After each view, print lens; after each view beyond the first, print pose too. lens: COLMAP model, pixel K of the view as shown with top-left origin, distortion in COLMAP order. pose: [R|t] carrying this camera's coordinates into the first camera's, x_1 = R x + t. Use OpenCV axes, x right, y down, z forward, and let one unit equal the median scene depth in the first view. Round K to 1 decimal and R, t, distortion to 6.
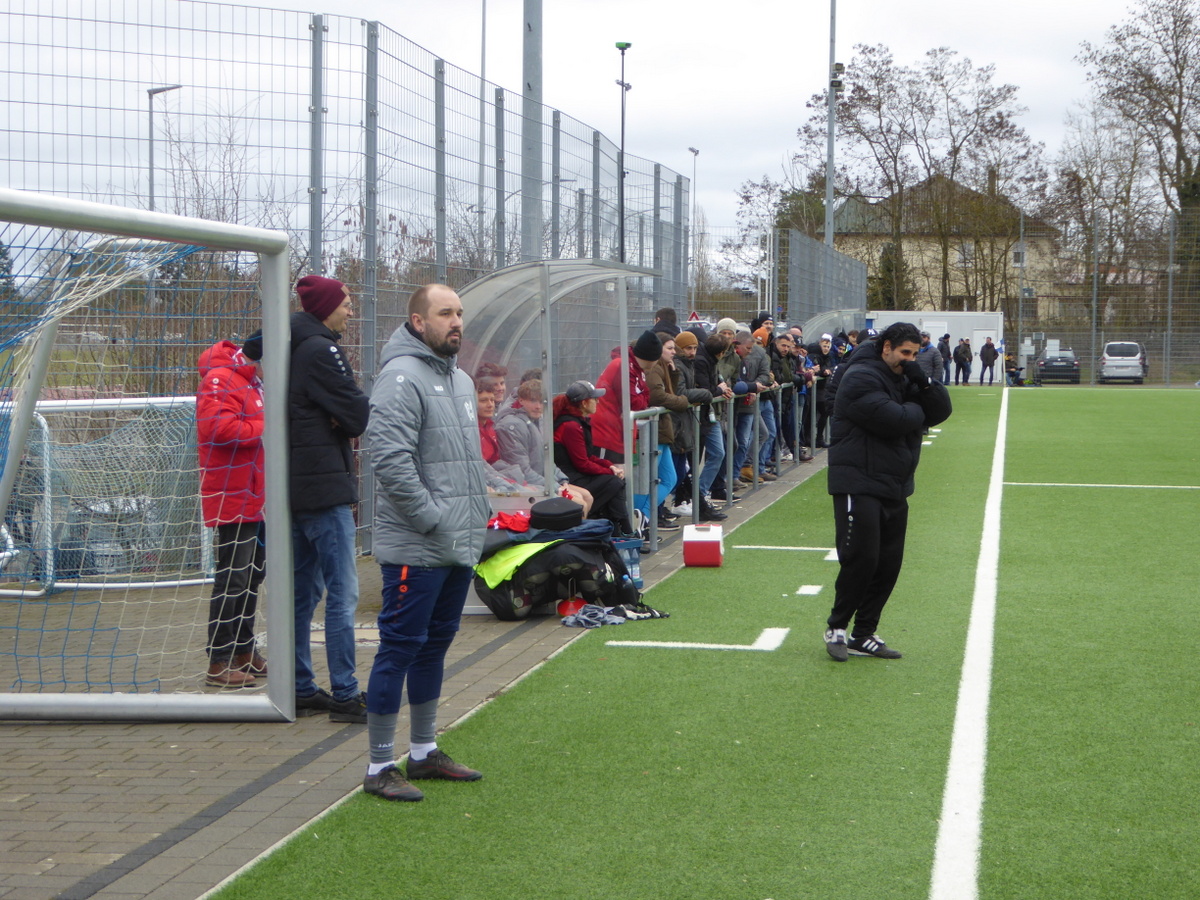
lens RADIAL K [[2410.8, 0, 599.9], [0, 2410.8, 451.3], [0, 0, 1]] dist [0.308248, 0.000000]
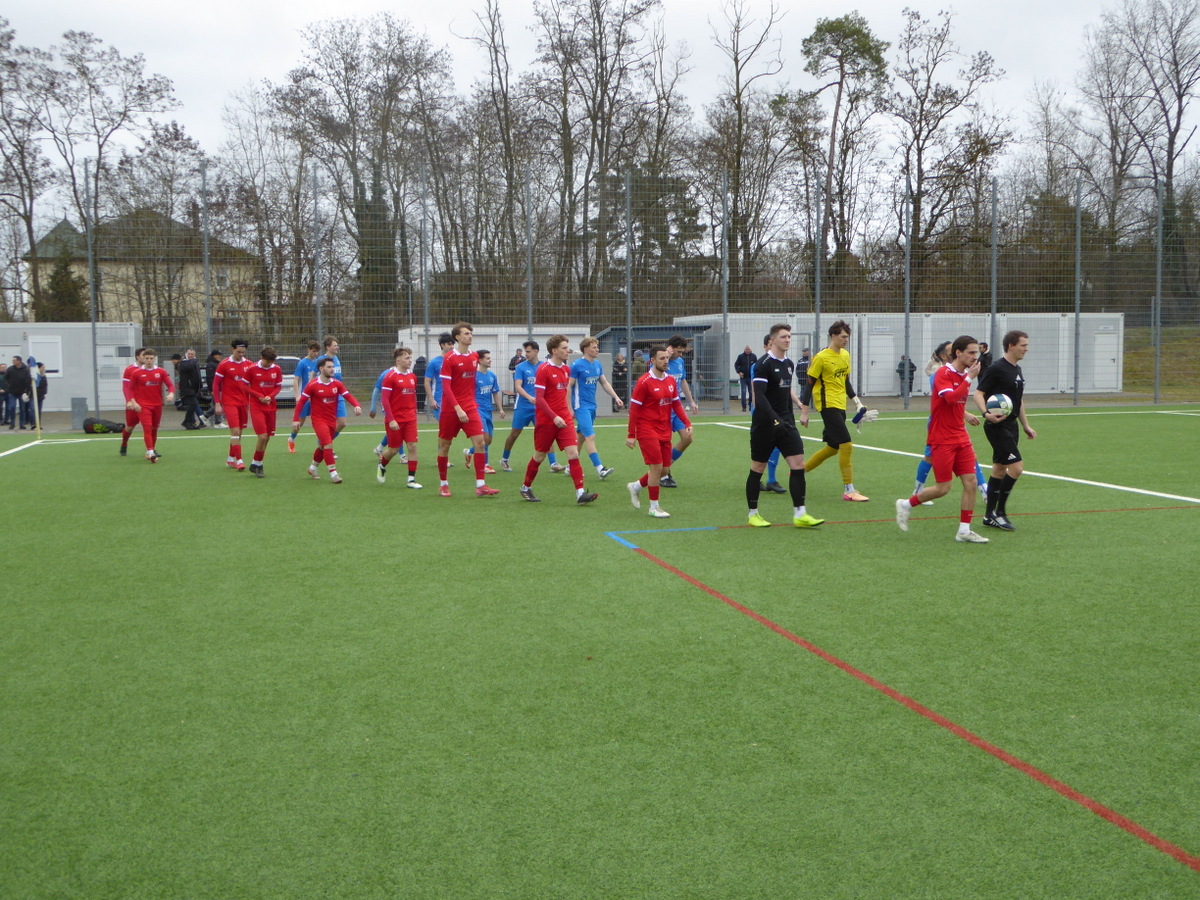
lens RADIAL K [[1353.4, 0, 600.4], [0, 1353.4, 451.2], [0, 0, 1]] dist [0.005766, 0.000000]
pose [[0.926223, -0.047215, 0.374007, 0.113629], [0.037919, 0.998763, 0.032178, -0.018863], [-0.375064, -0.015622, 0.926867, 0.431081]]
